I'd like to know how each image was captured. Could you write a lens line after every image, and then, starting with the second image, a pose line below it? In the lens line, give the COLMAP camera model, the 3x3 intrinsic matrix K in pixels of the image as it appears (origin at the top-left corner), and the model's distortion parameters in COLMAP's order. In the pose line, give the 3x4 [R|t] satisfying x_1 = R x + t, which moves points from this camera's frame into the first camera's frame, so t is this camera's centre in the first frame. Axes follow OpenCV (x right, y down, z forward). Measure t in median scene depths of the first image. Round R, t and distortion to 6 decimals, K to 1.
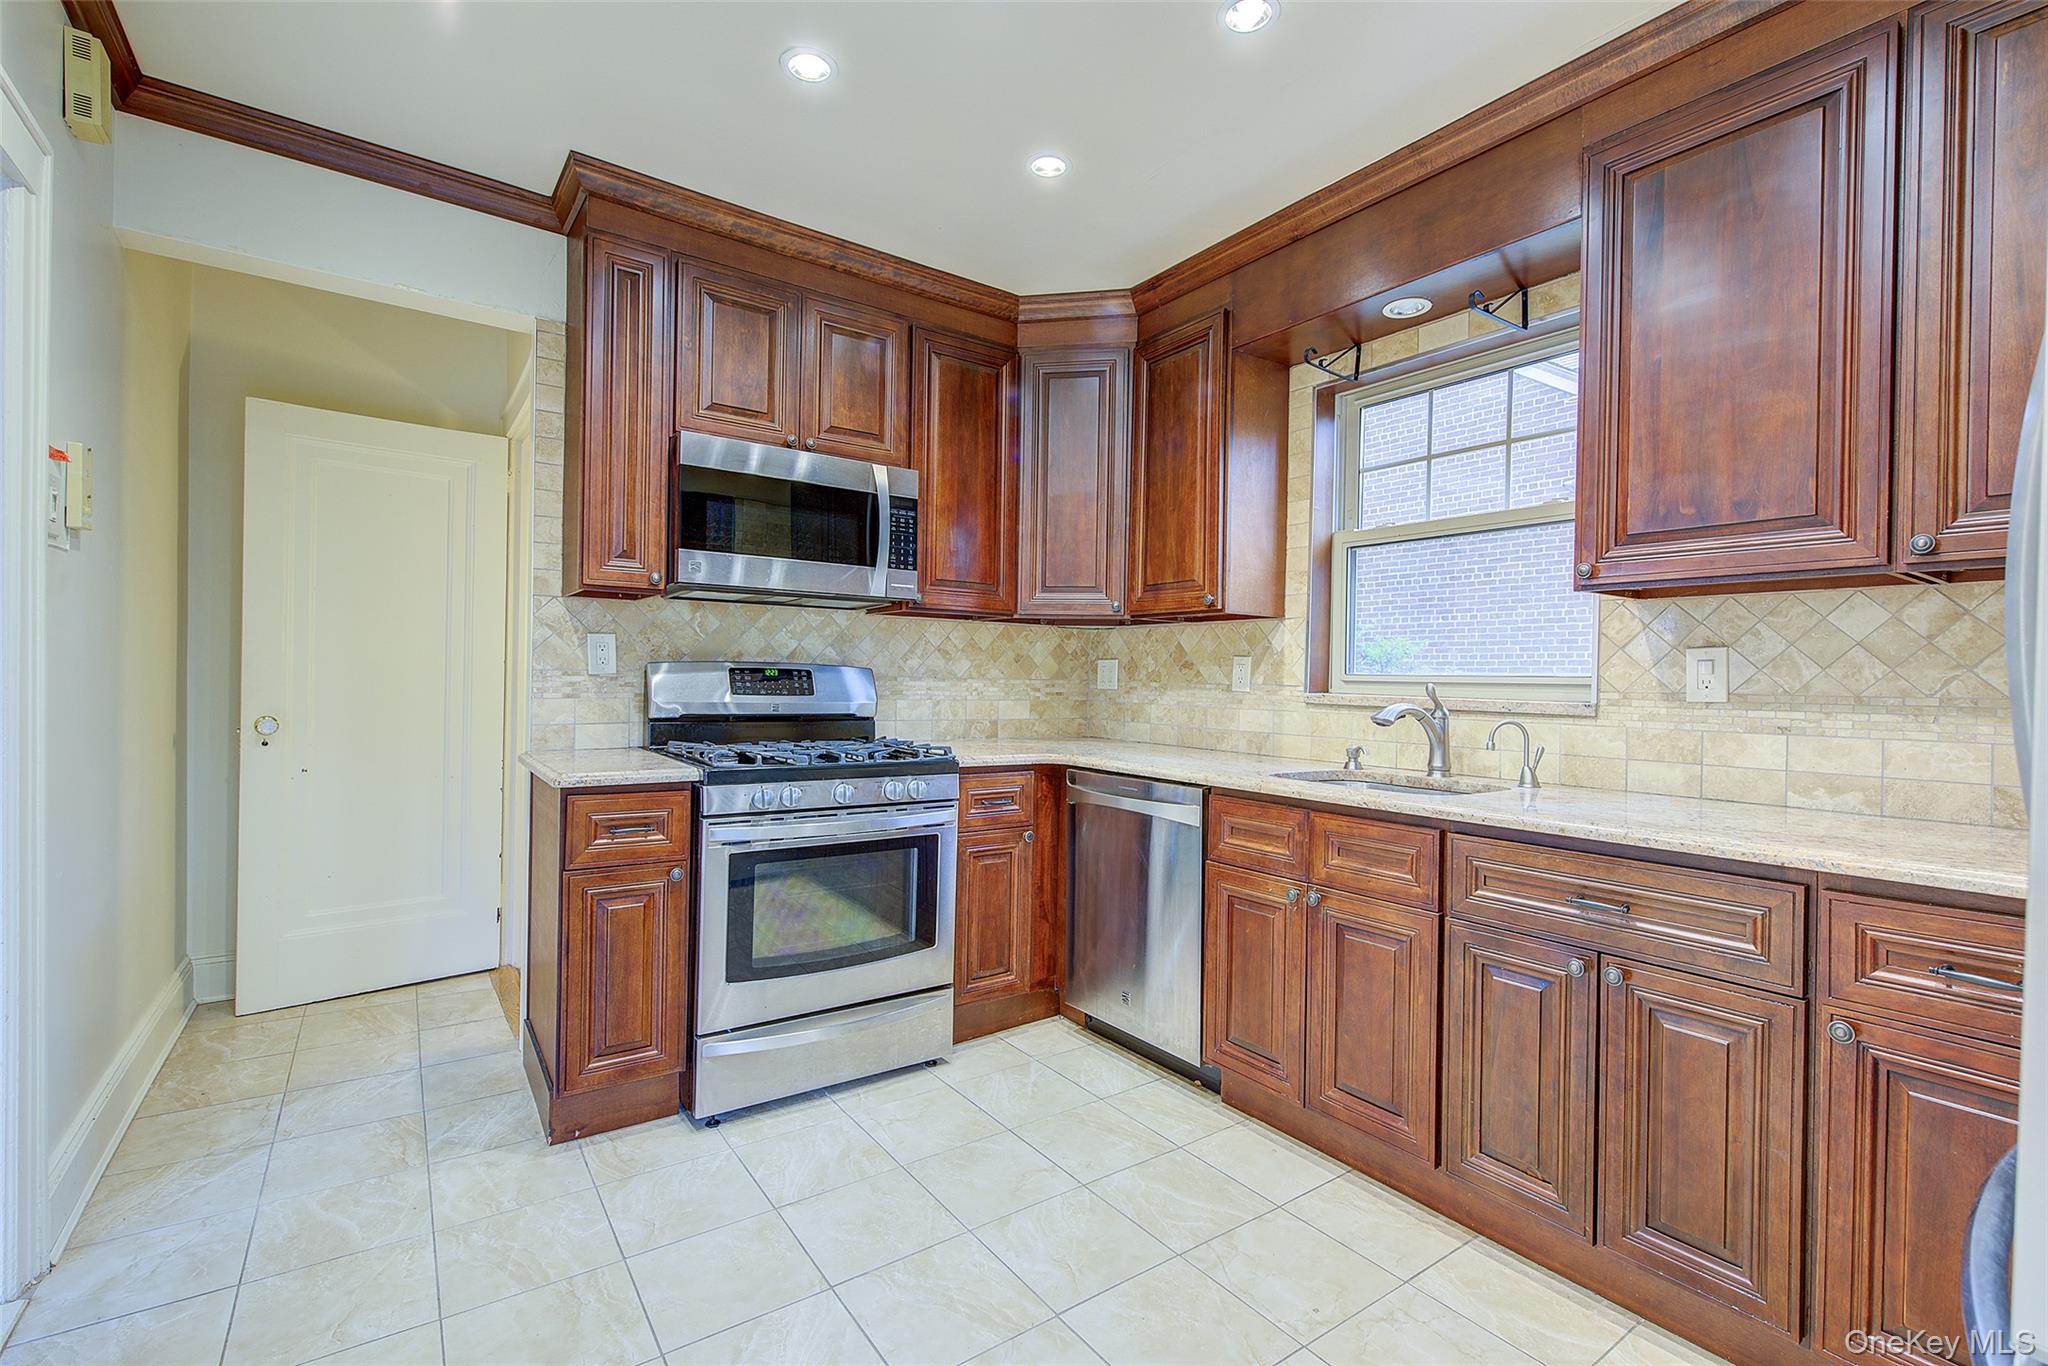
lens RADIAL K [[912.8, 0, 1025.0], [0, 912.8, 678.7], [0, 0, 1]] dist [-0.012658, -0.001241]
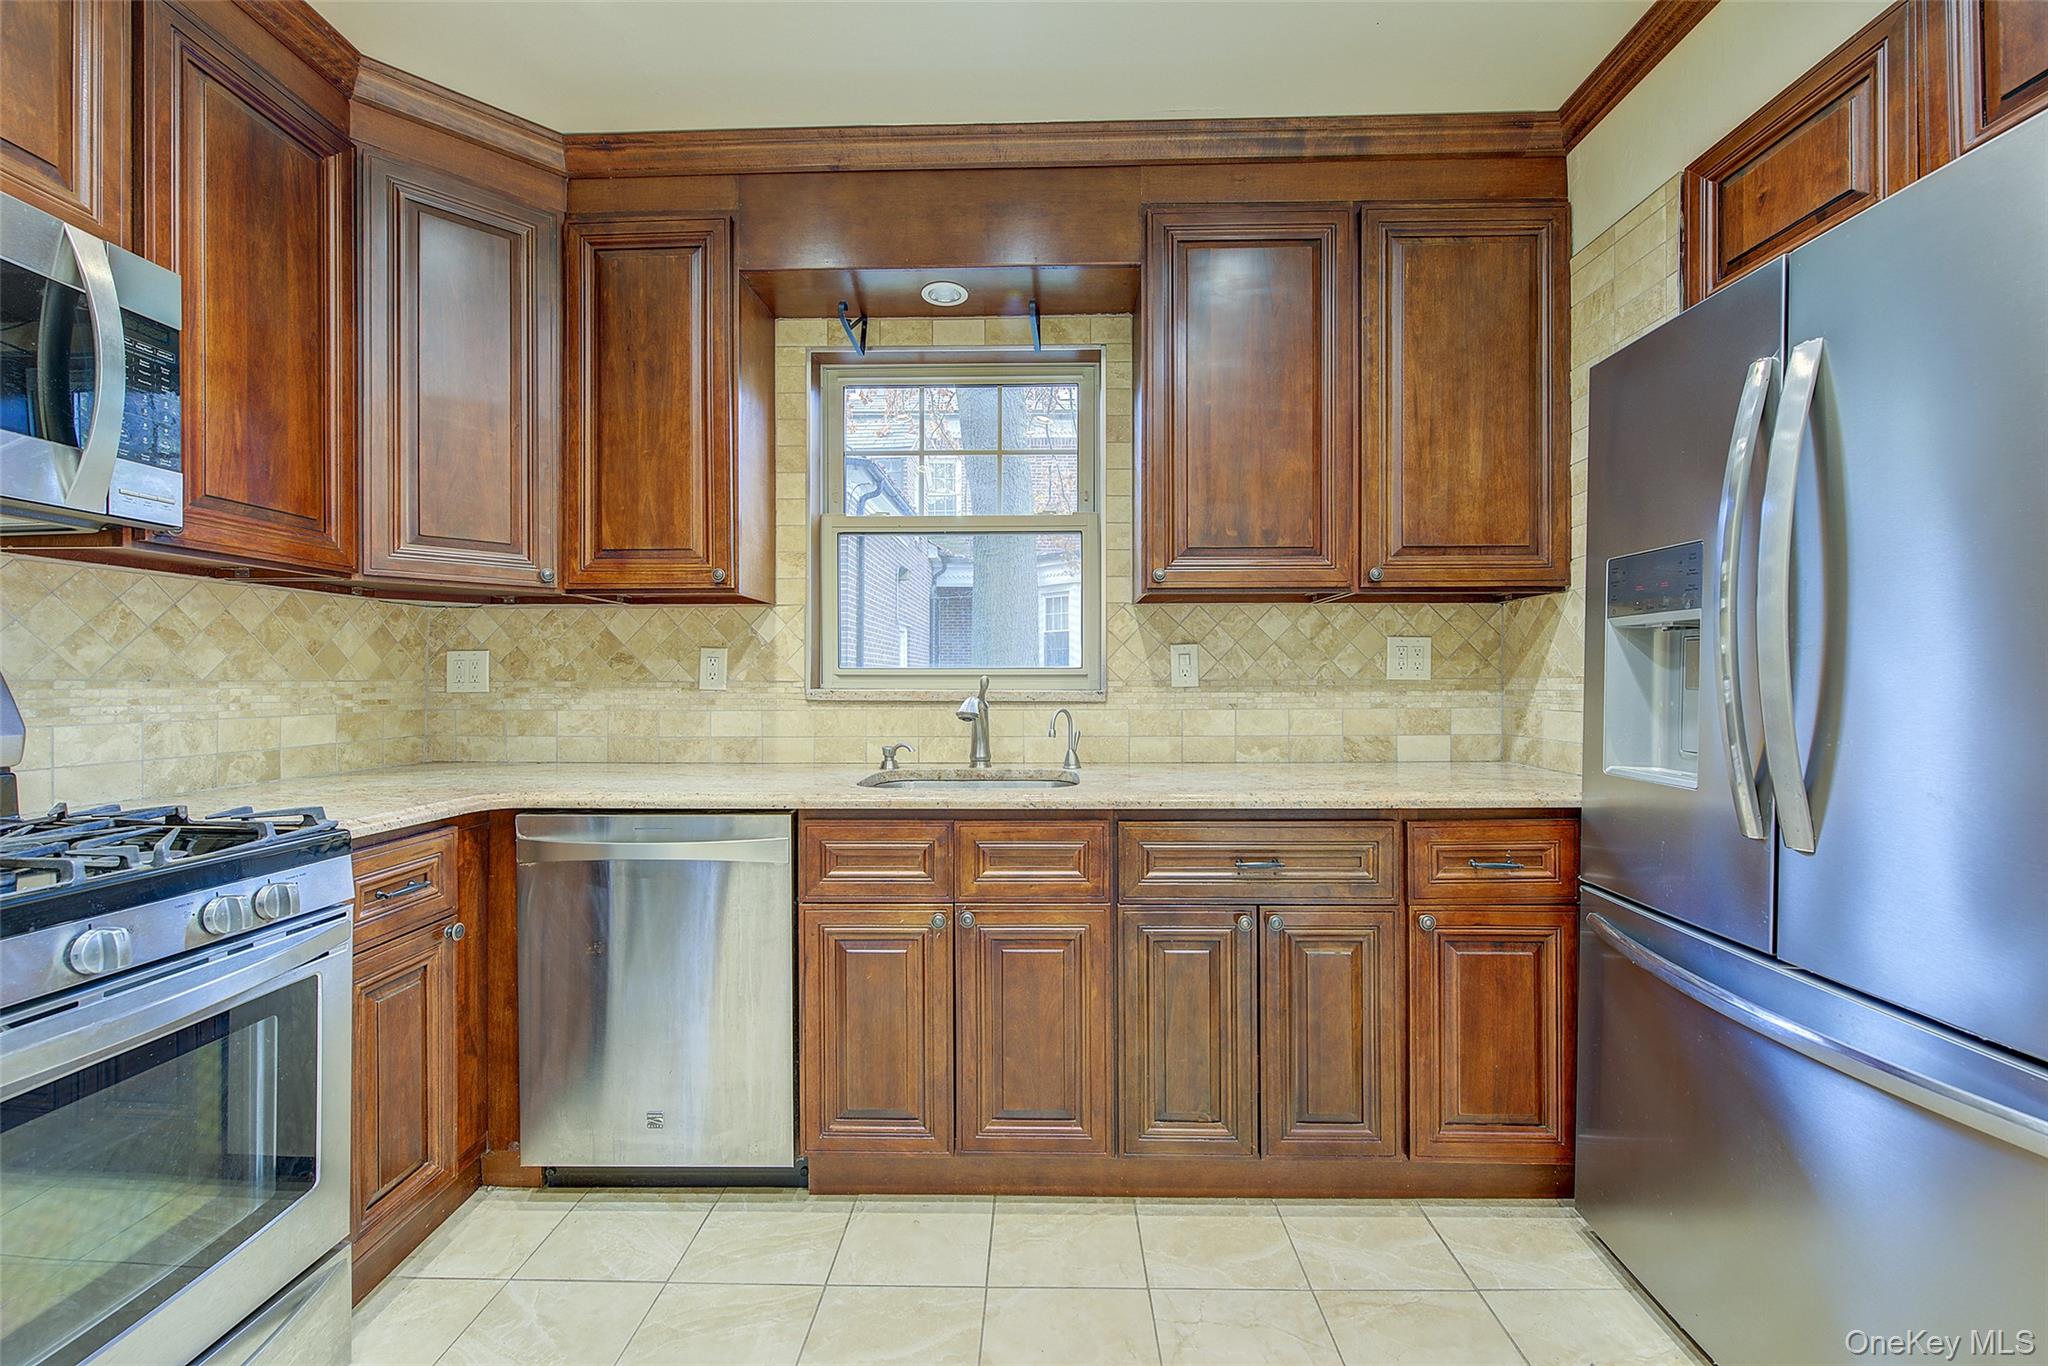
lens RADIAL K [[812.7, 0, 1028.3], [0, 812.7, 679.7], [0, 0, 1]] dist [-0.002537, -0.001126]
pose [[0.587047, -0.019626, 0.809315, -0.234003], [0.012739, 0.999806, 0.015005, -0.003275], [-0.809453, 0.001501, 0.587183, 0.393767]]
